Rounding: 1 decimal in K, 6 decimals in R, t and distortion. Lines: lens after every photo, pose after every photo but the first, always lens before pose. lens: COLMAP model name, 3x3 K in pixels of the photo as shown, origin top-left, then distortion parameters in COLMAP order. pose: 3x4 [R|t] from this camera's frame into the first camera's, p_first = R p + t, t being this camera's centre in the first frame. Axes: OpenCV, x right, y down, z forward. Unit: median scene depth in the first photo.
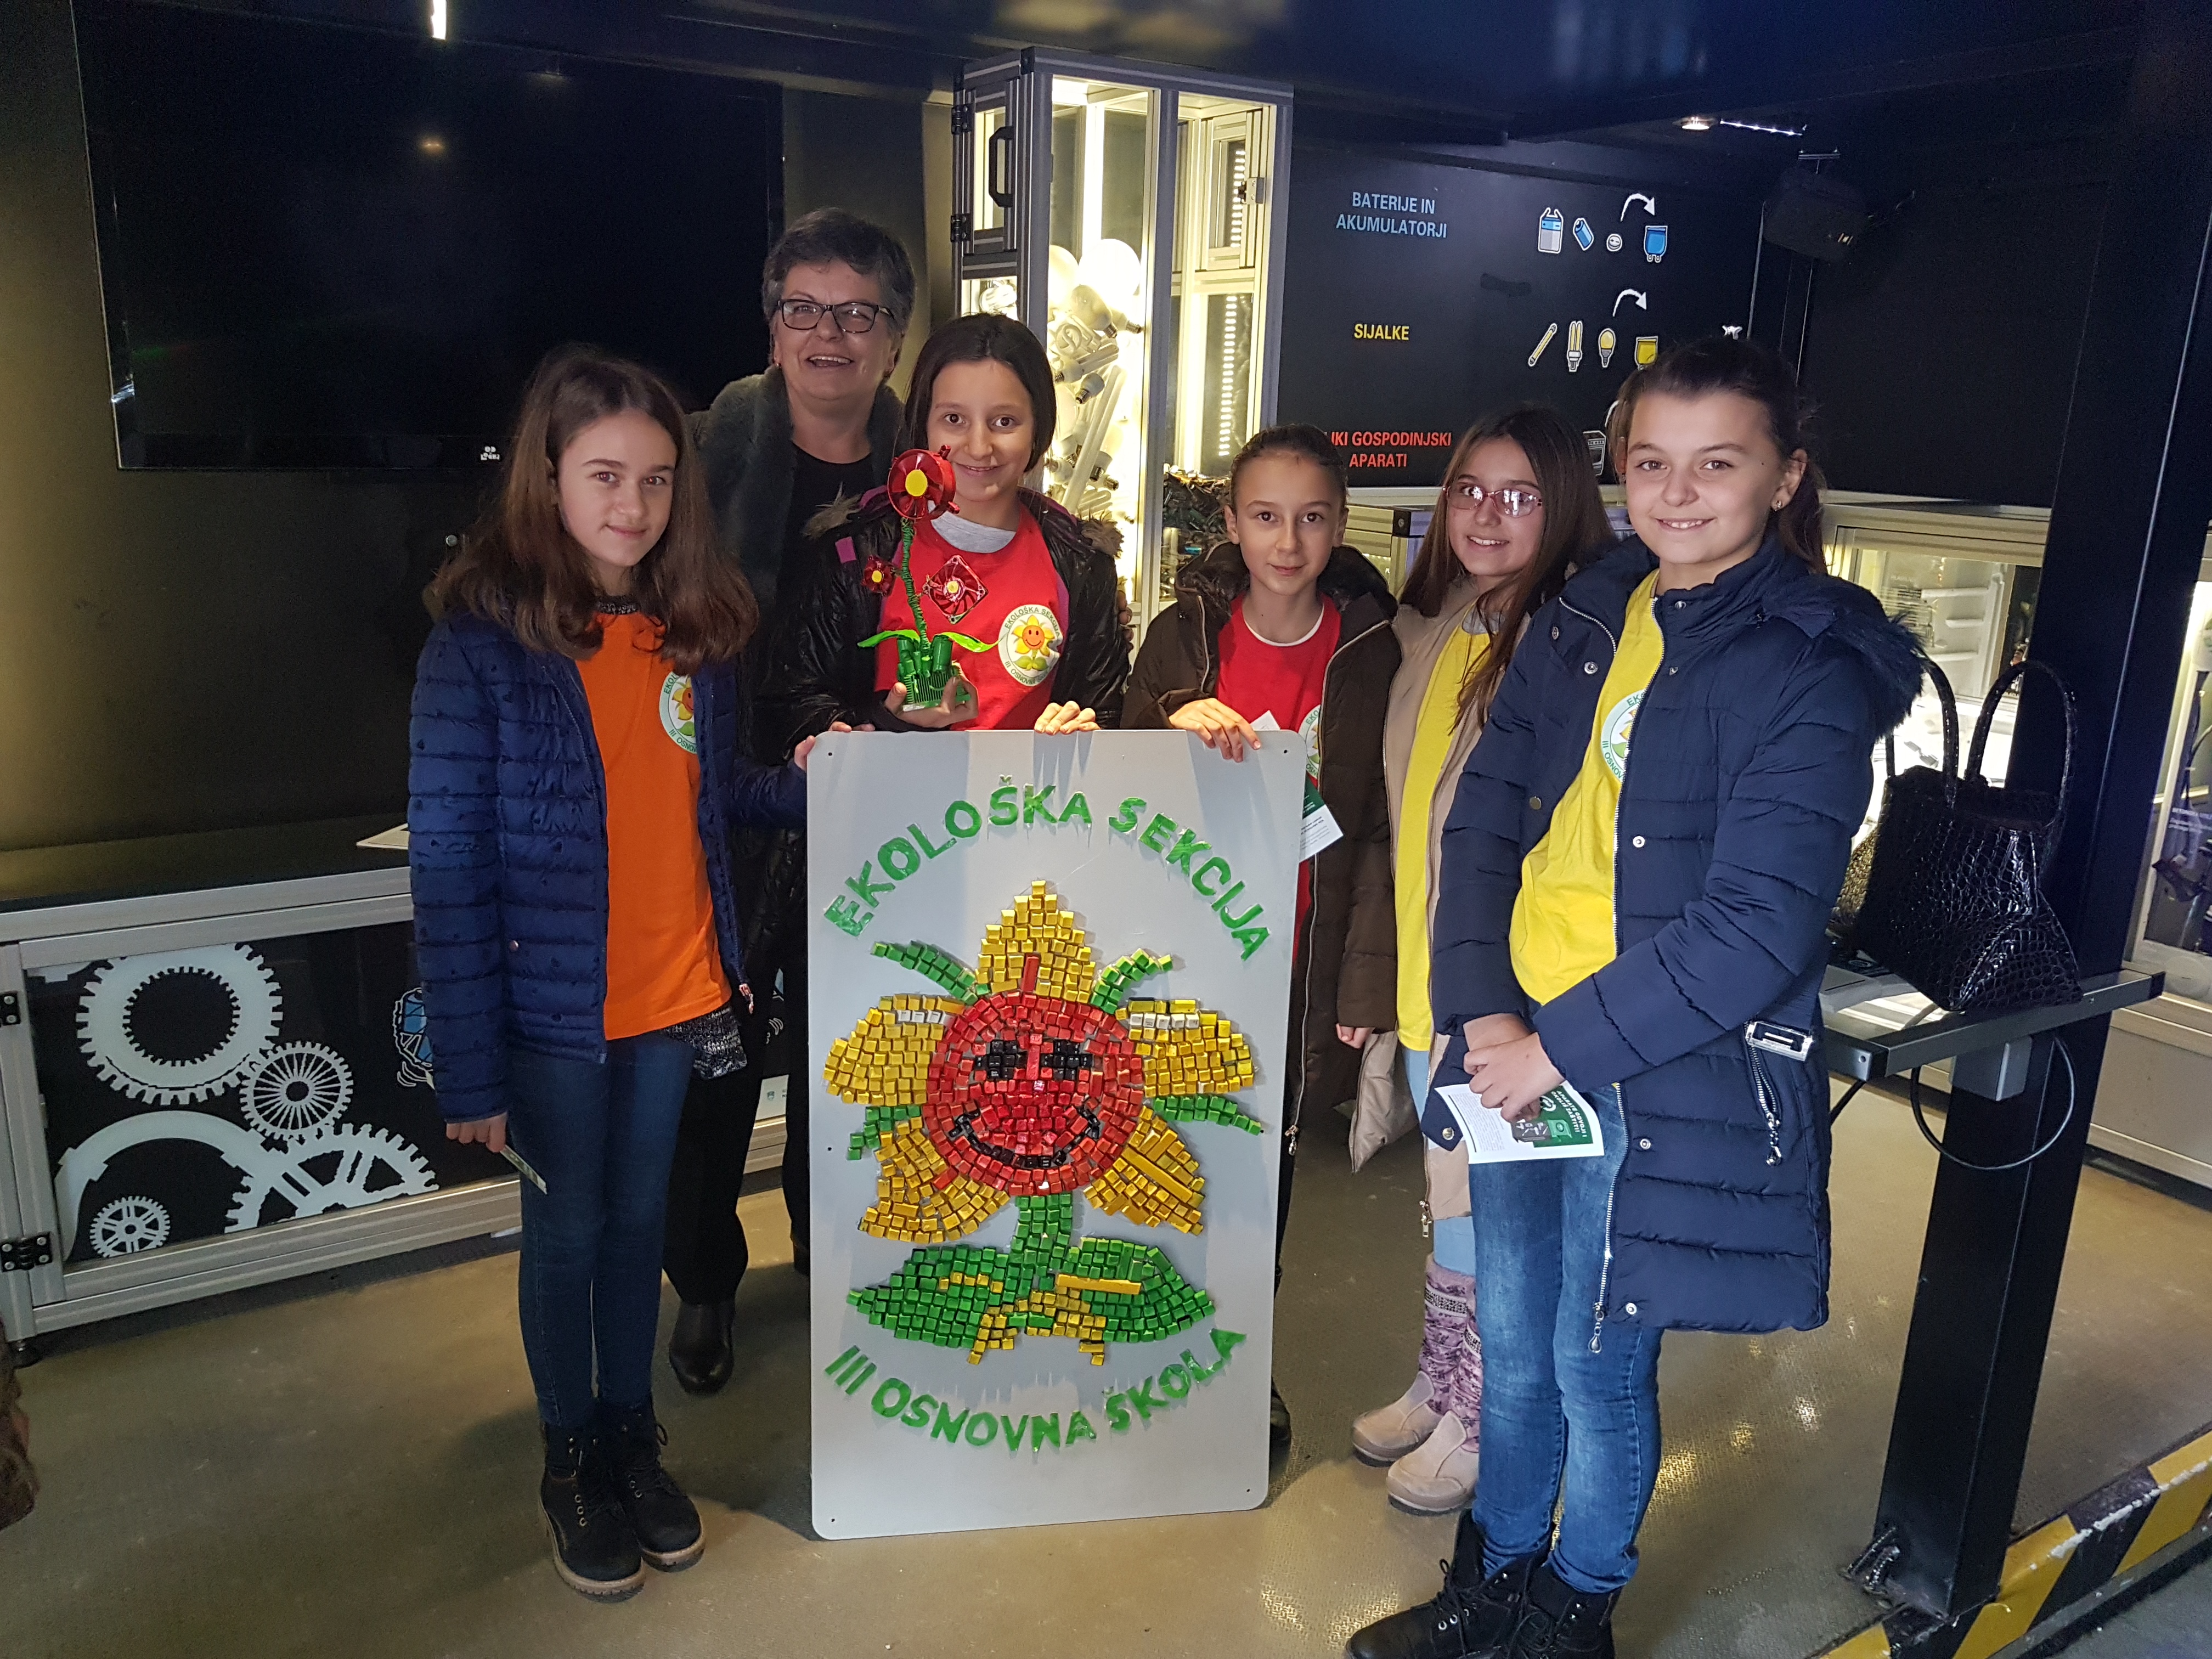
lens RADIAL K [[1732.9, 0, 1106.0], [0, 1732.9, 829.5], [0, 0, 1]] dist [-0.029929, 0.006320]
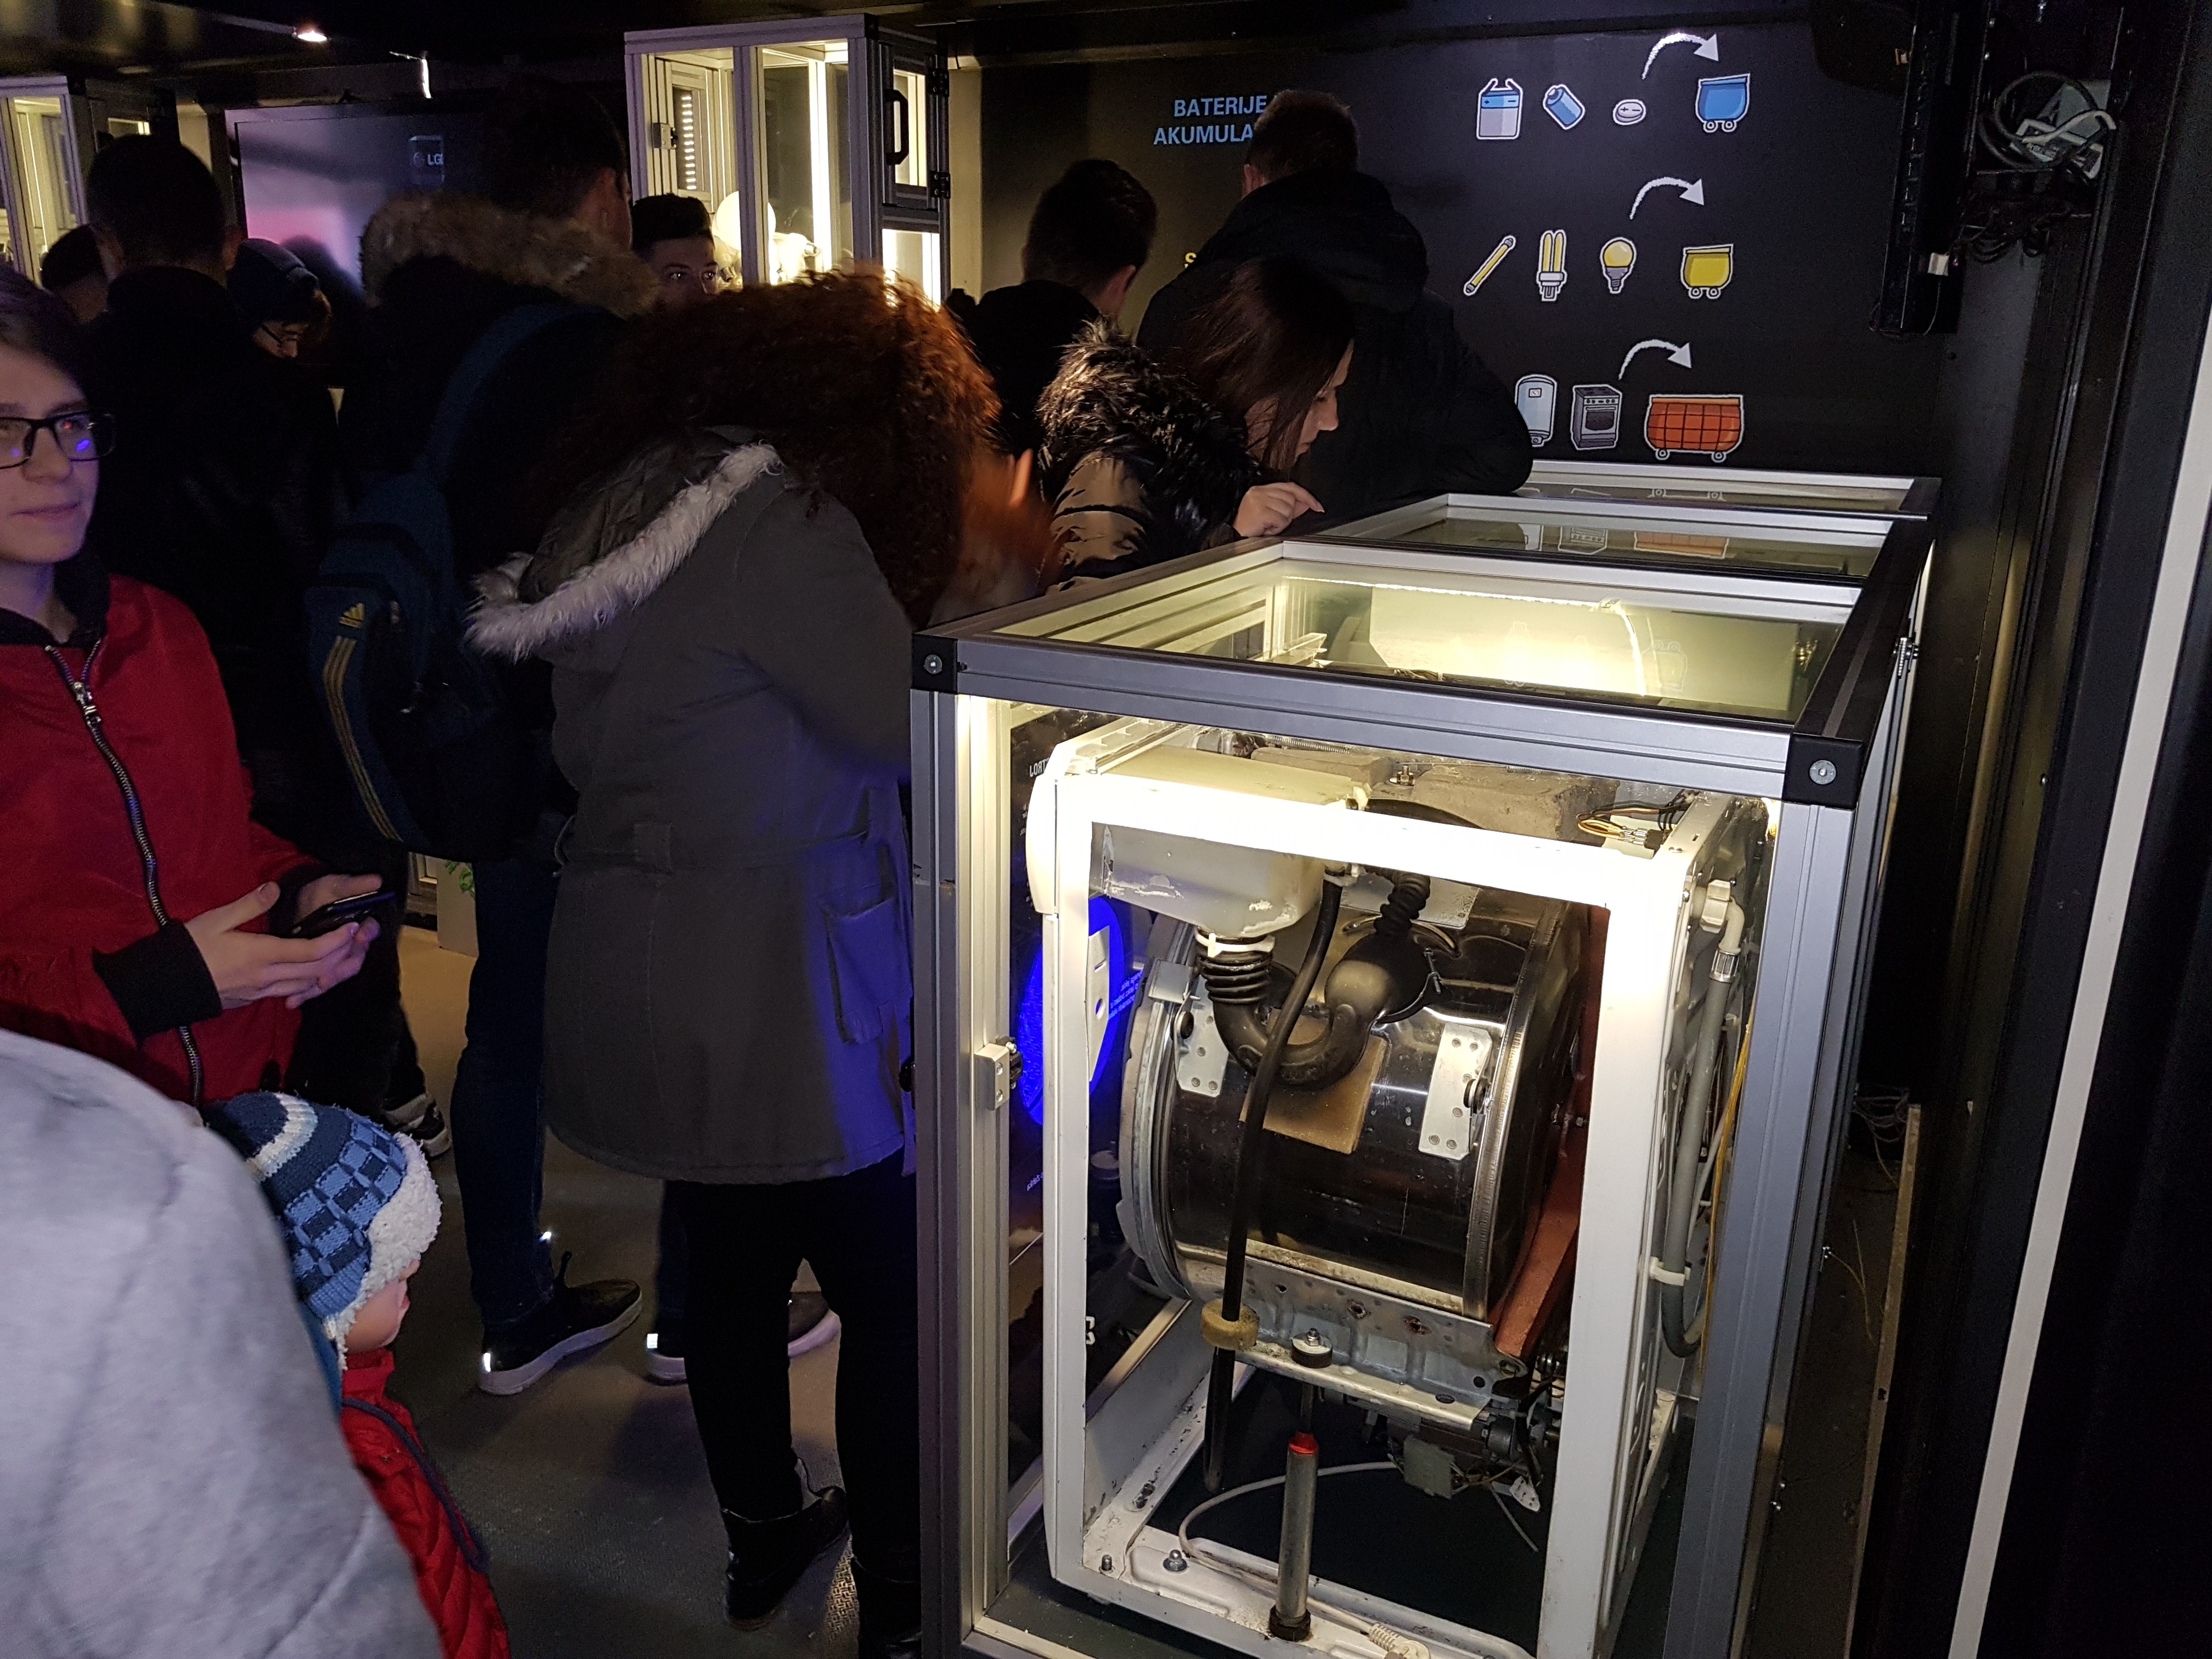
lens RADIAL K [[1732.9, 0, 1106.0], [0, 1732.9, 829.5], [0, 0, 1]] dist [-0.029929, 0.006320]
pose [[0.506367, 0.219883, -0.833813, 0.922472], [-0.217506, 0.968247, 0.123245, -0.112501], [0.834436, 0.118952, 0.538114, 0.542785]]
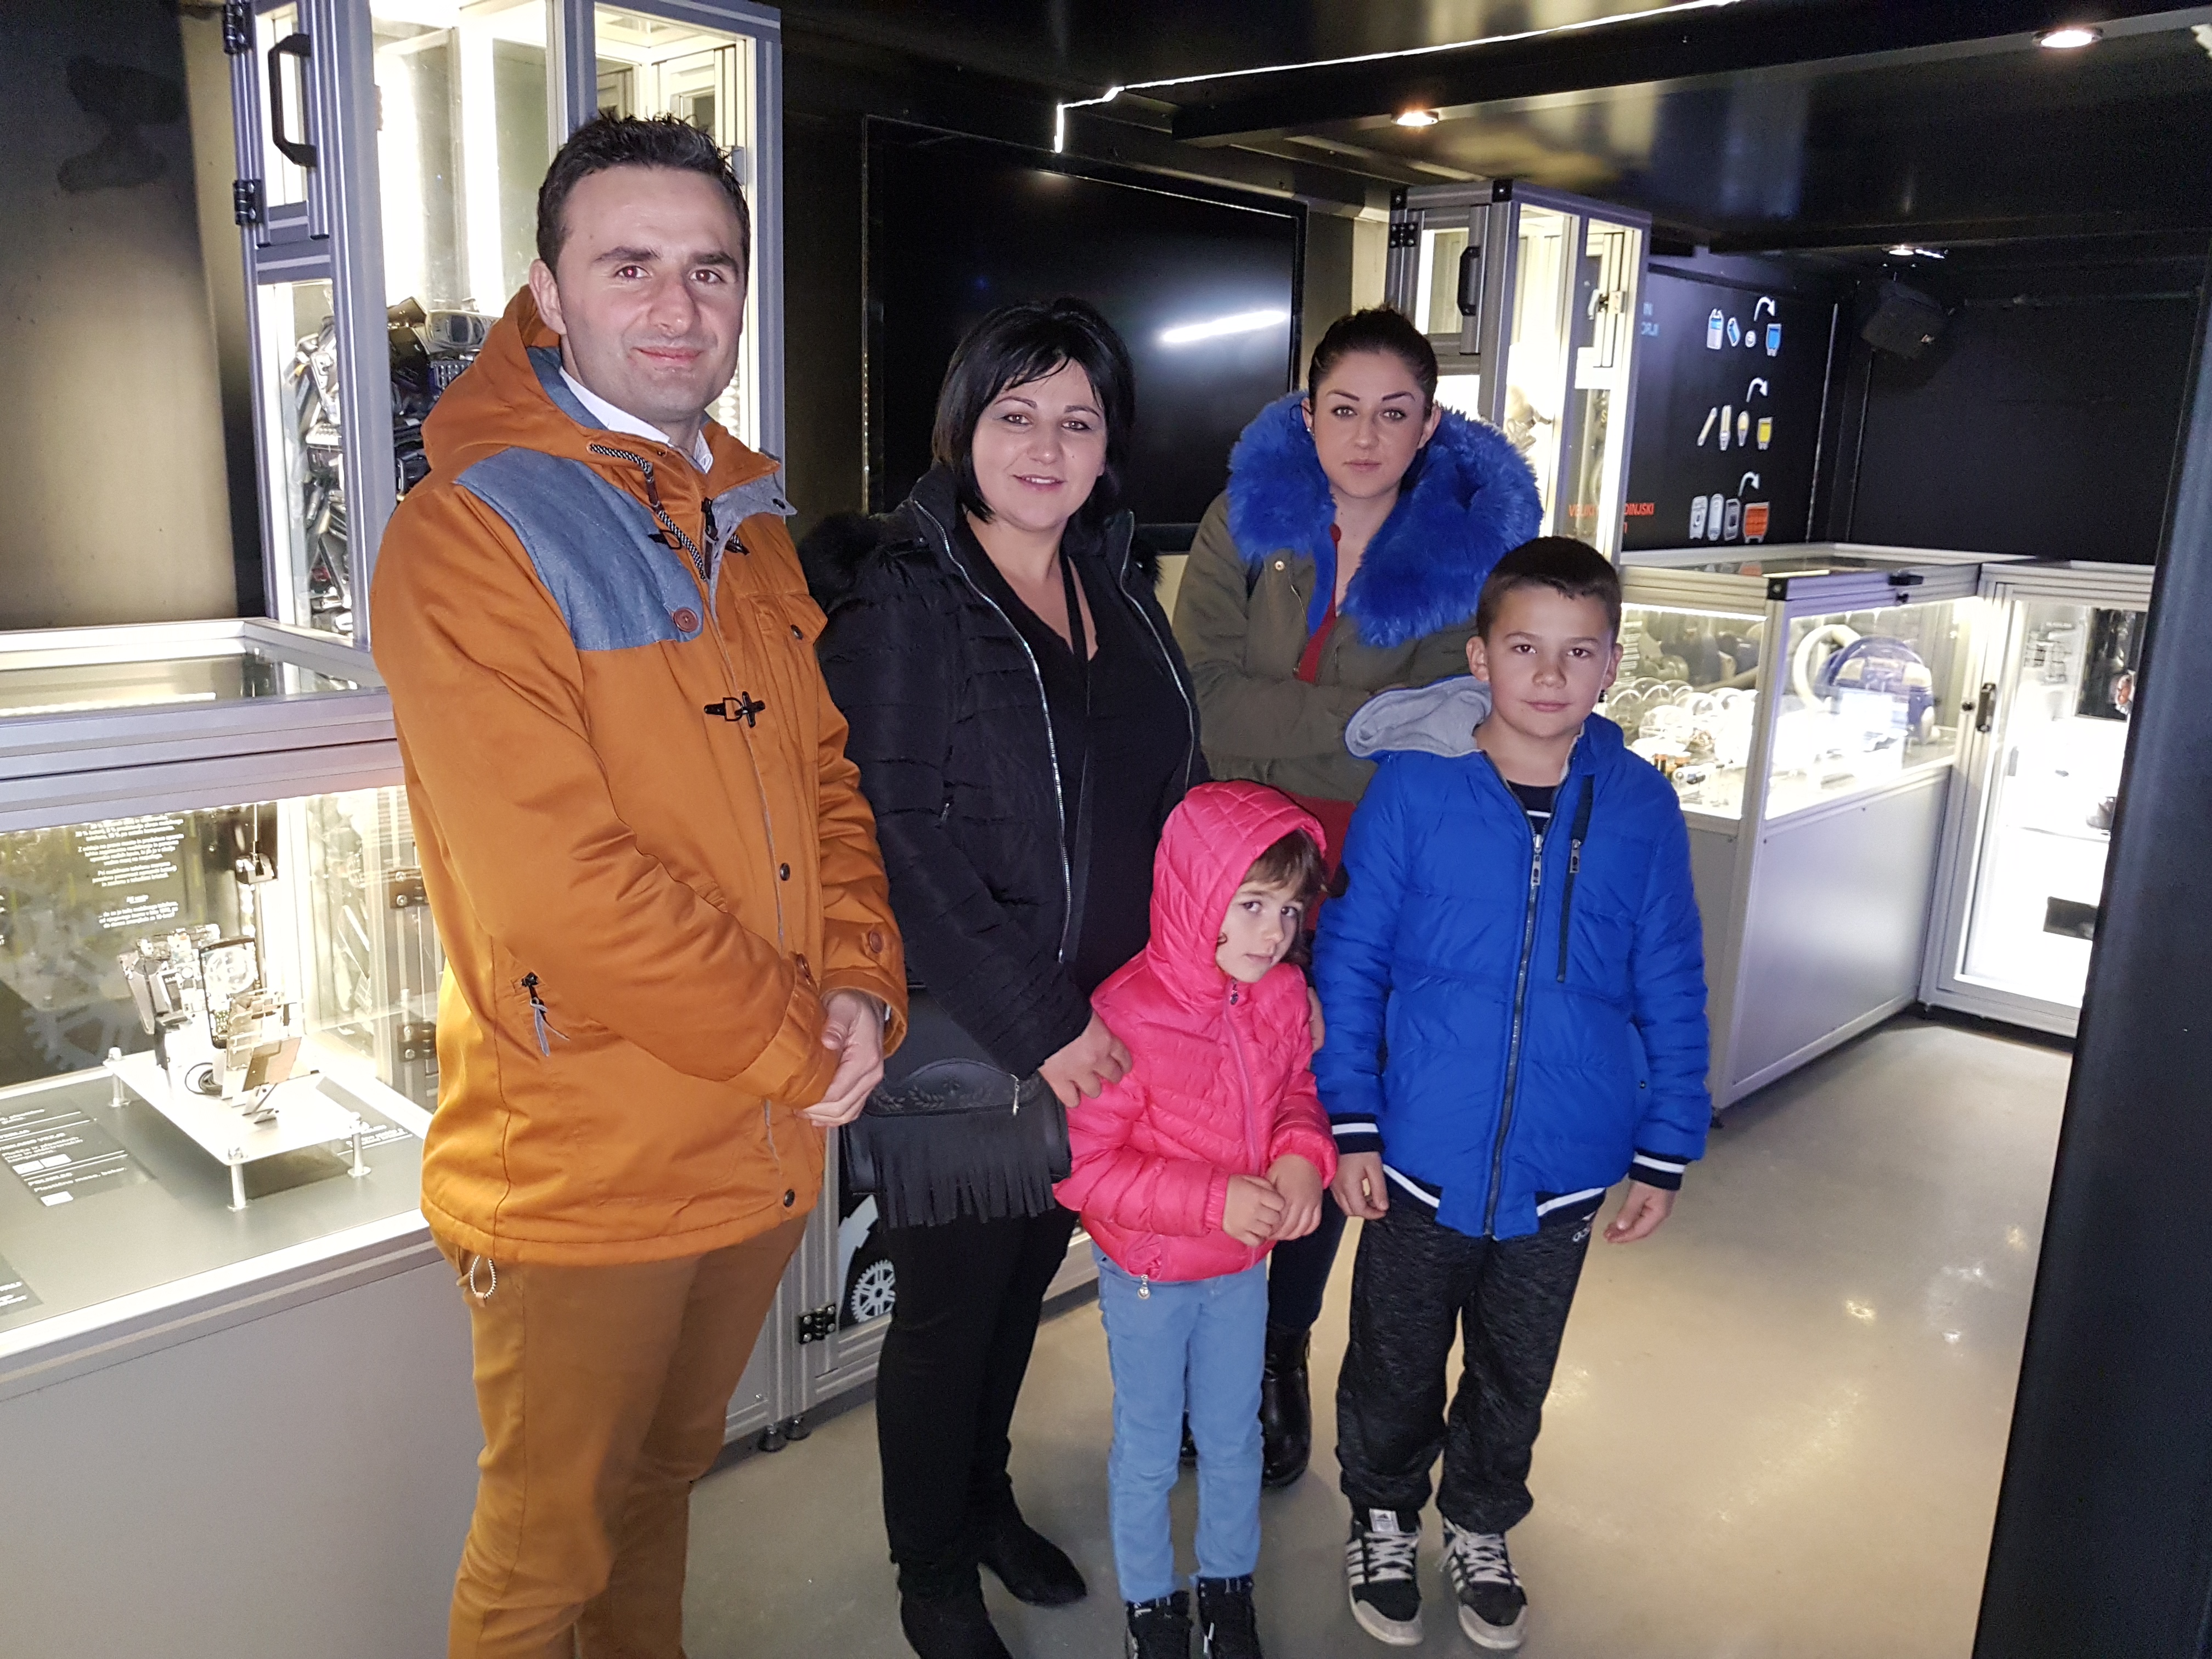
lens RADIAL K [[1732.9, 0, 1106.0], [0, 1732.9, 829.5], [0, 0, 1]] dist [-0.029929, 0.006320]
pose [[0.975779, -0.047286, 0.213588, -0.437867], [0.052437, 0.998453, -0.018515, -0.012919], [-0.212382, 0.029267, 0.976748, -0.036251]]
